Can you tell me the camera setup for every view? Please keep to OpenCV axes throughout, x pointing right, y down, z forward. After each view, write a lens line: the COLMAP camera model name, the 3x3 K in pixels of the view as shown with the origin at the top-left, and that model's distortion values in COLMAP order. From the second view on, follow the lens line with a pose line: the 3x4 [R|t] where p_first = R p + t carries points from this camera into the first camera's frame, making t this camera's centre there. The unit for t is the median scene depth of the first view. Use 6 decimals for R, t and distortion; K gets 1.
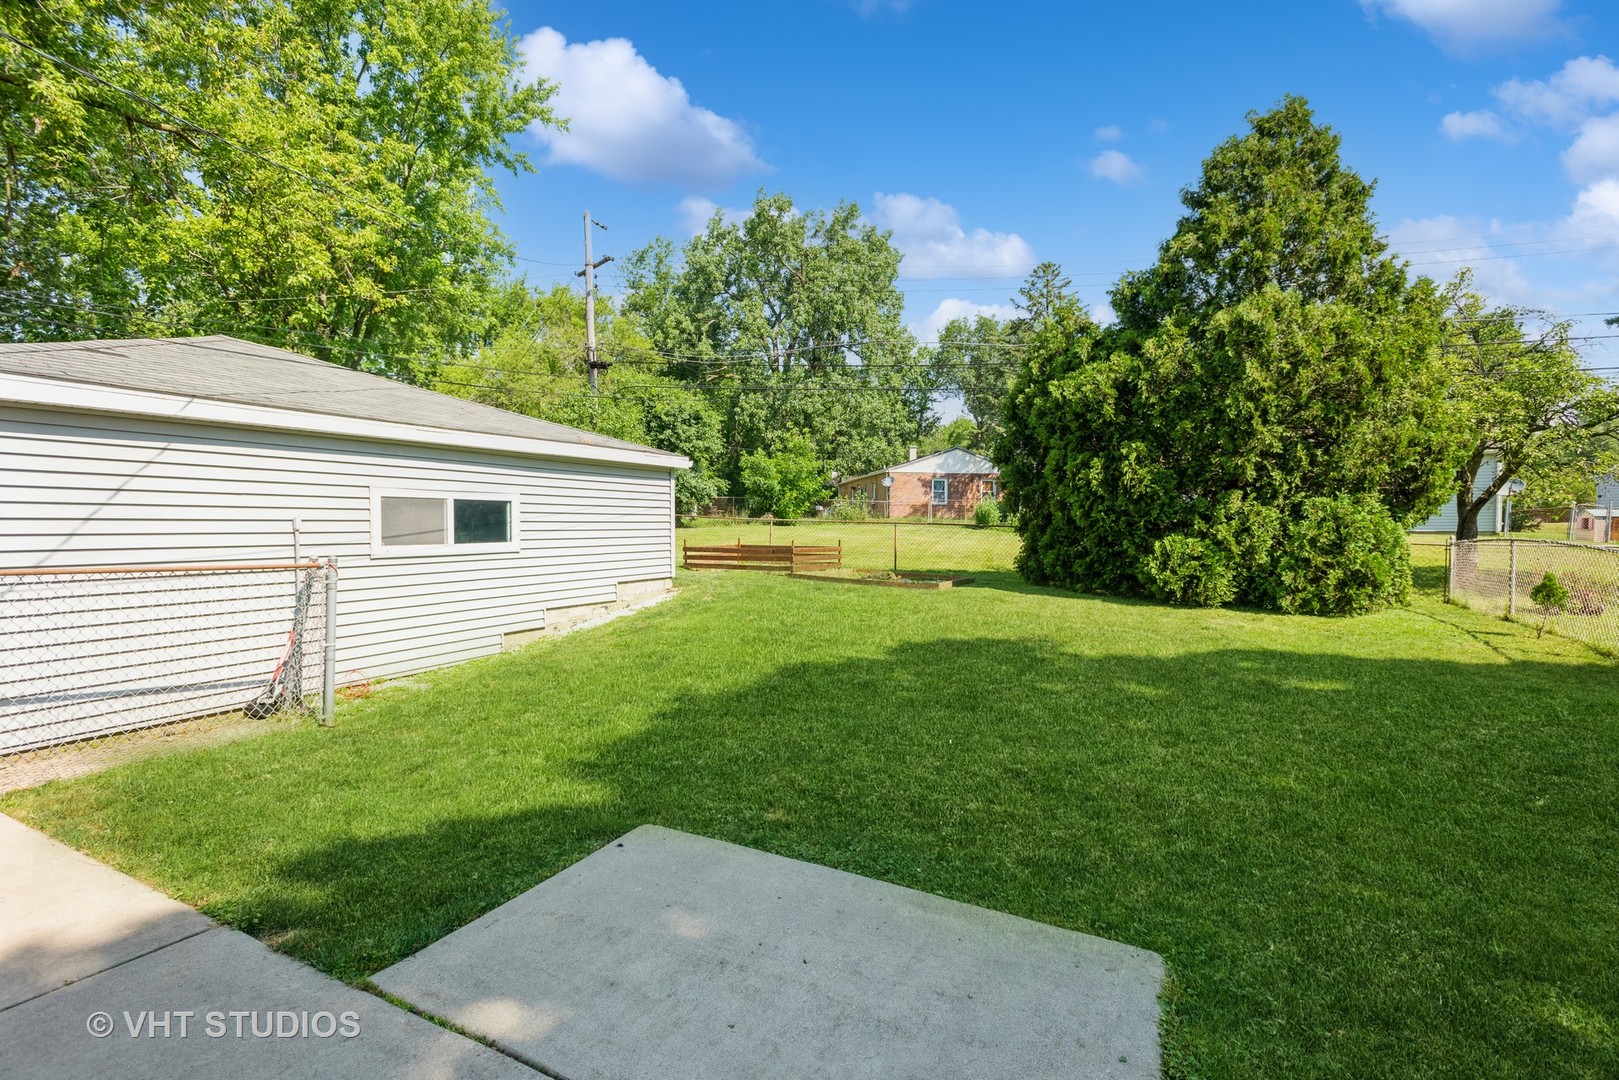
lens RADIAL K [[759.4, 0, 818.1], [0, 759.4, 536.5], [0, 0, 1]] dist [0.014564, -0.001547]
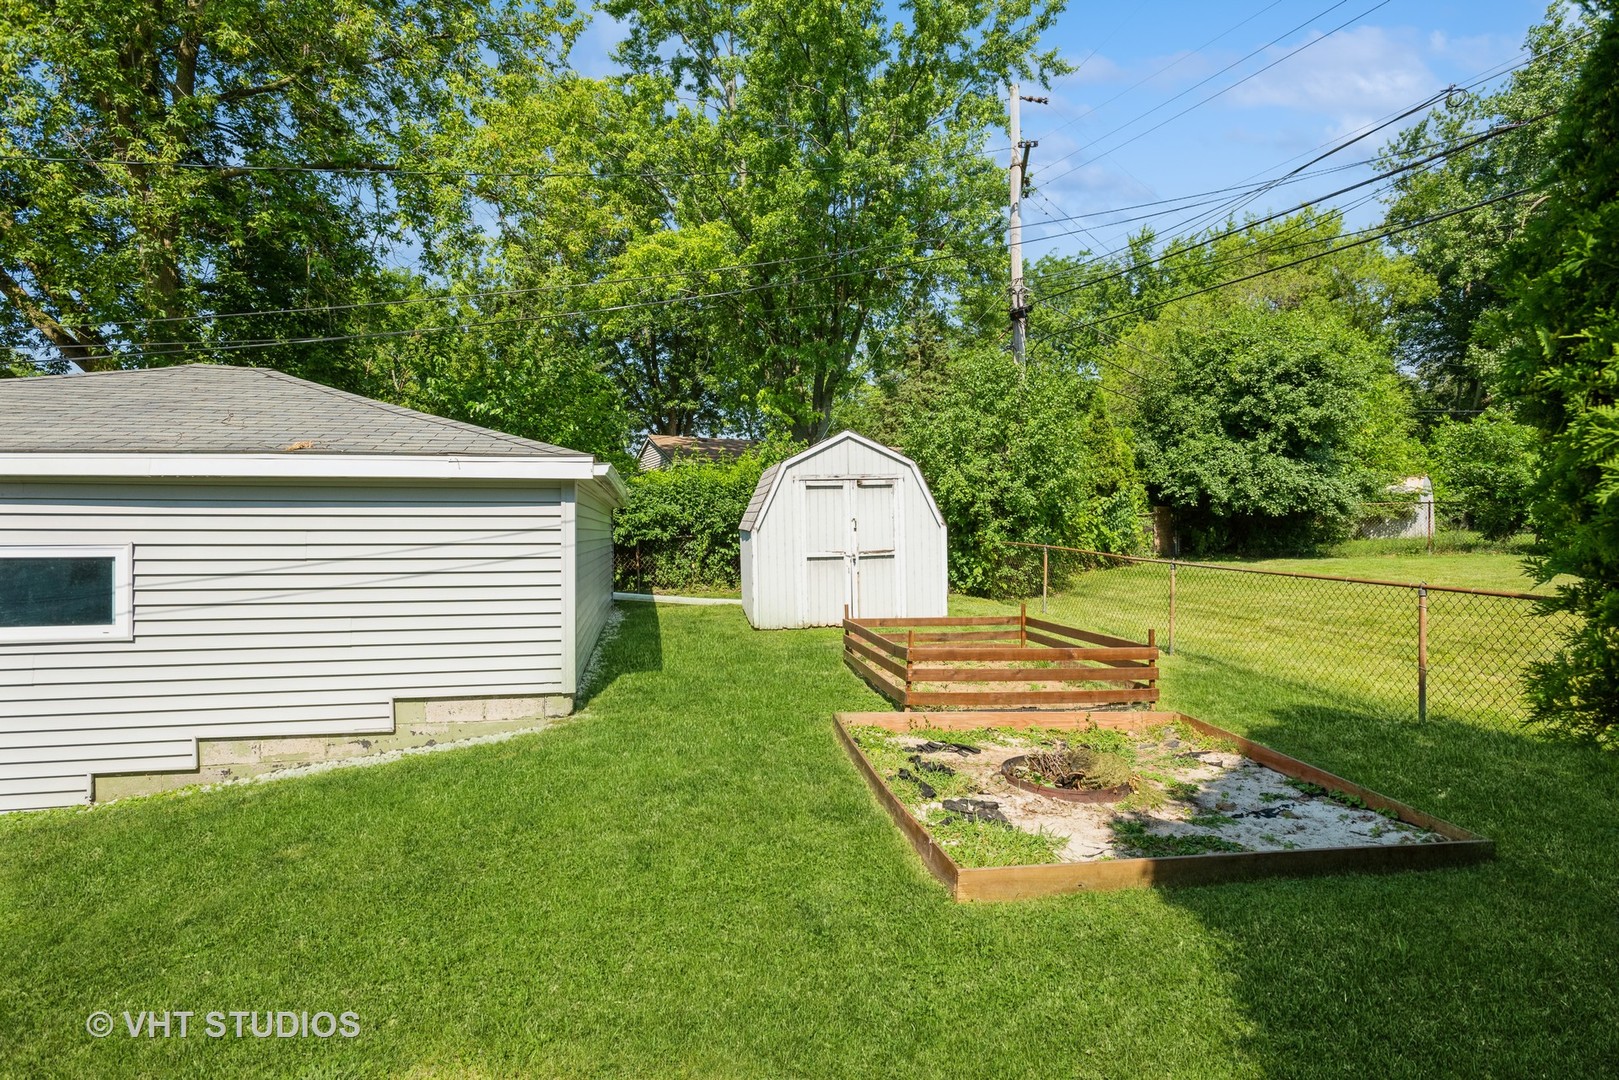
lens RADIAL K [[852.4, 0, 805.1], [0, 852.4, 525.3], [0, 0, 1]] dist [0.011658, -0.000201]
pose [[0.583360, -0.004817, -0.812200, 0.498726], [-0.014942, 0.999750, -0.016661, -0.071861], [0.812077, 0.021855, 0.583141, 1.085637]]
